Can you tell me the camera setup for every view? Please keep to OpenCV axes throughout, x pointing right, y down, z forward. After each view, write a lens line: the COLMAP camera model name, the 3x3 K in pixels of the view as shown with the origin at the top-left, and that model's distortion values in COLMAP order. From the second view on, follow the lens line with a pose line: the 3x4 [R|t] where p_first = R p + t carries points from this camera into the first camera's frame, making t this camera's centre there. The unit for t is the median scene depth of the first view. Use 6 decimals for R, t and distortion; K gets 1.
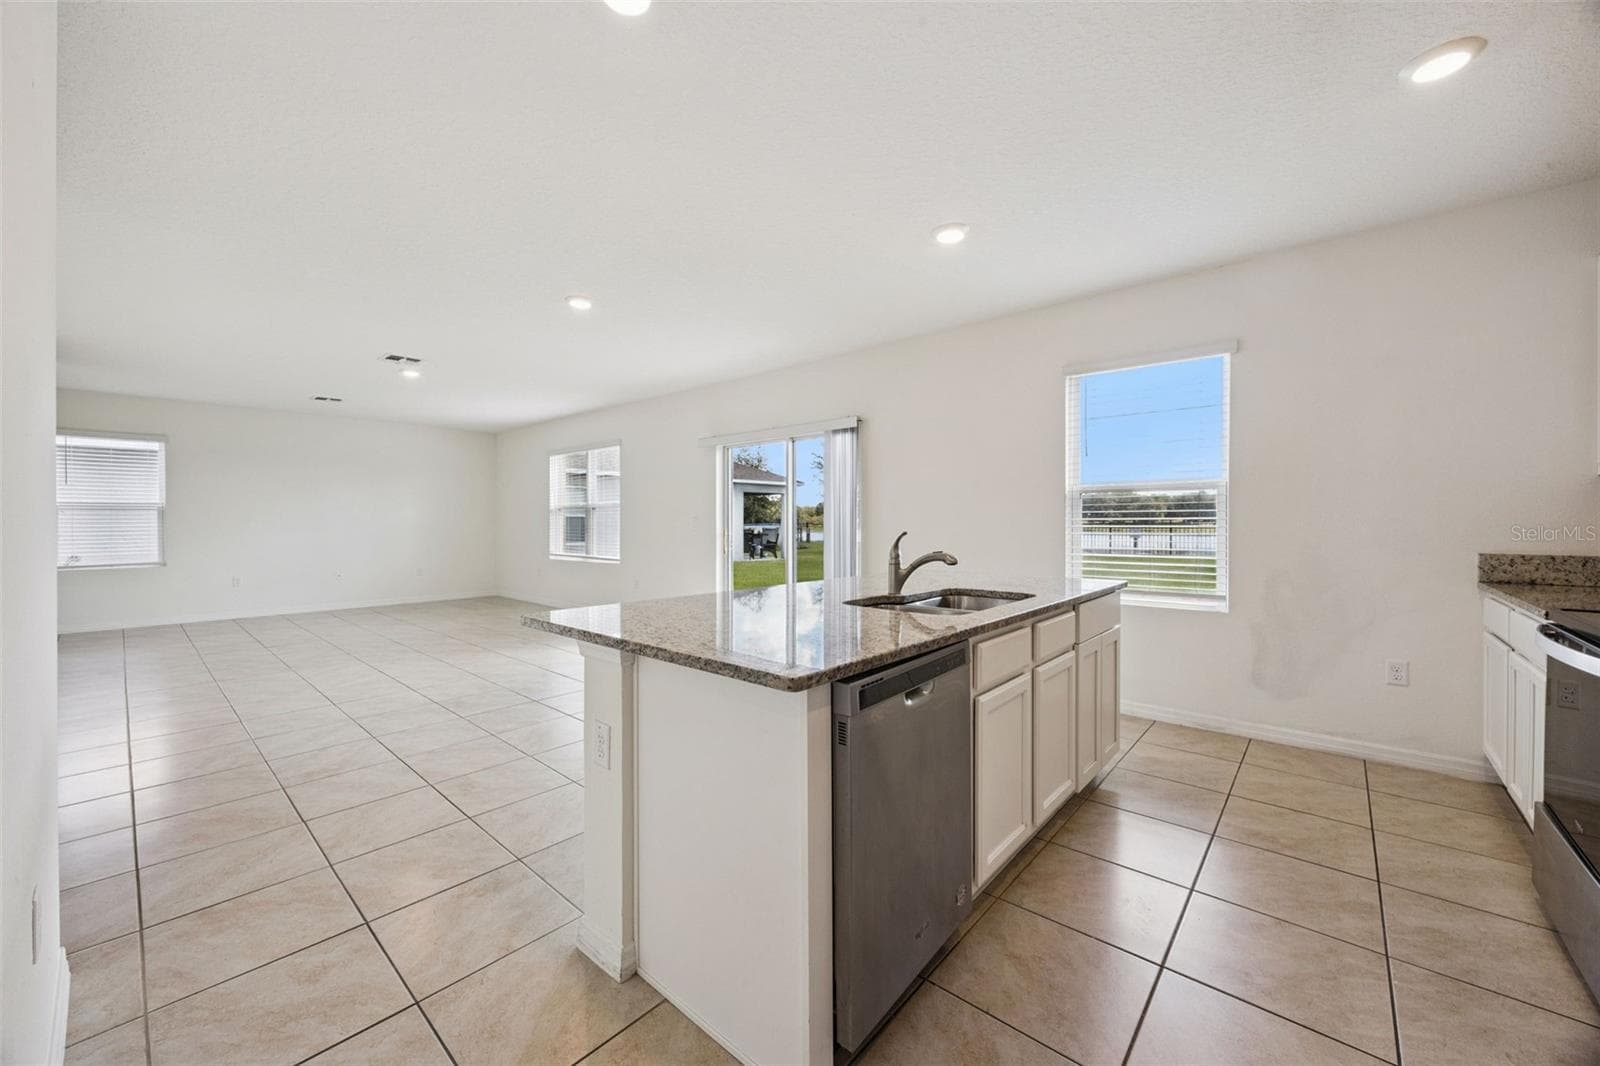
lens RADIAL K [[609.3, 0, 793.6], [0, 609.3, 527.1], [0, 0, 1]] dist [-0.000536, -0.000034]
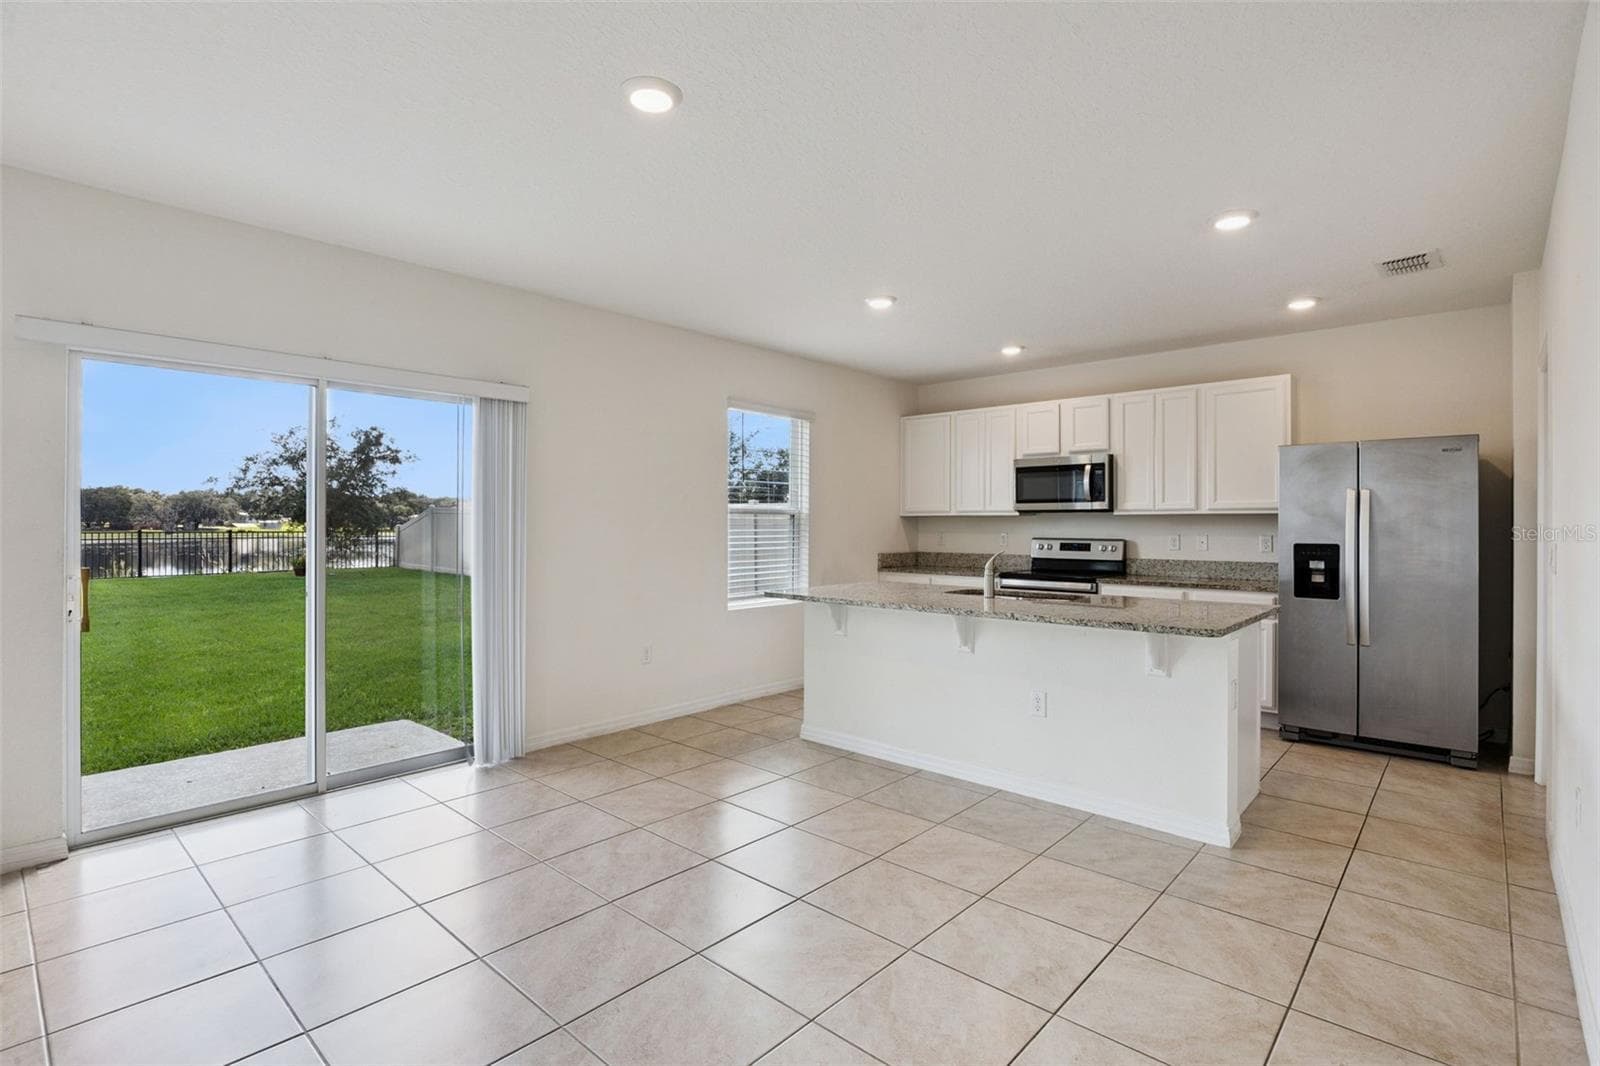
lens RADIAL K [[763.3, 0, 800.0], [0, 763.3, 533.0], [0, 0, 1]] dist [-0.001711, -0.000171]
pose [[0.002608, -0.007815, 0.999966, -1.469314], [0.009627, 0.999923, 0.007790, -0.049412], [-0.999950, 0.009606, 0.002683, 1.375287]]
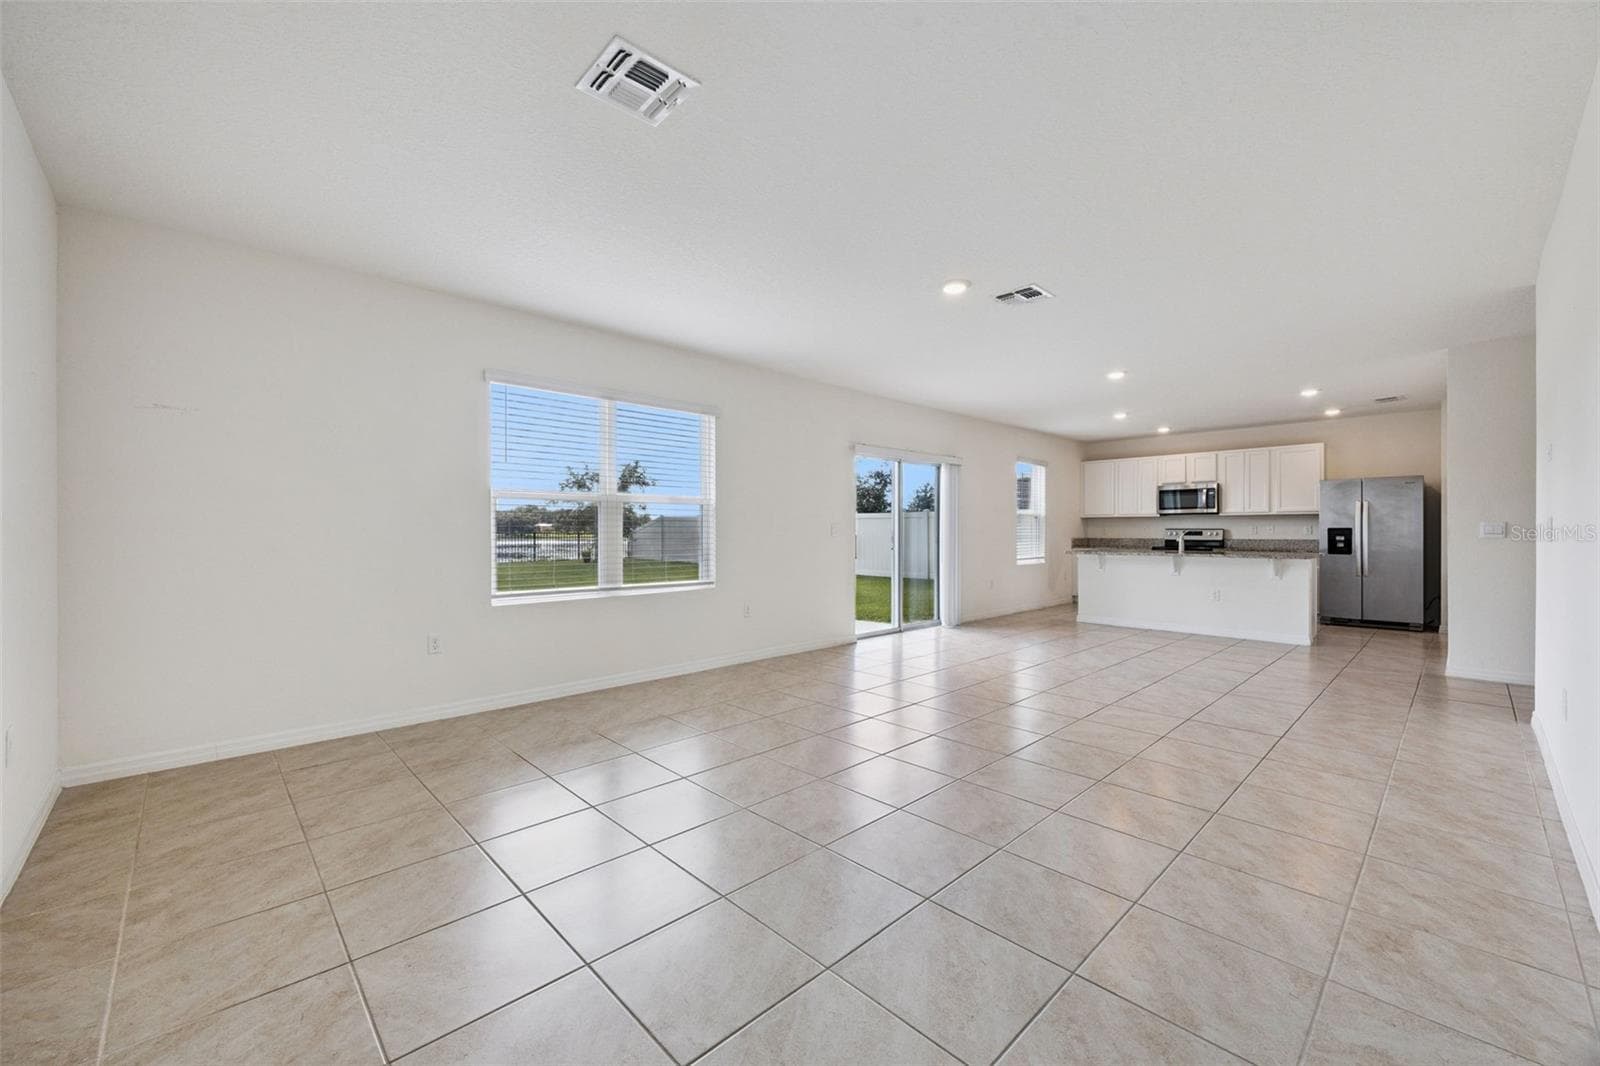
lens RADIAL K [[630.3, 0, 793.6], [0, 630.3, 536.8], [0, 0, 1]] dist [0.000320, 0.000030]
pose [[0.088975, -0.004432, 0.996024, -2.942024], [0.010394, 0.999940, 0.003521, 0.005930], [-0.995980, 0.010040, 0.089016, 2.523870]]
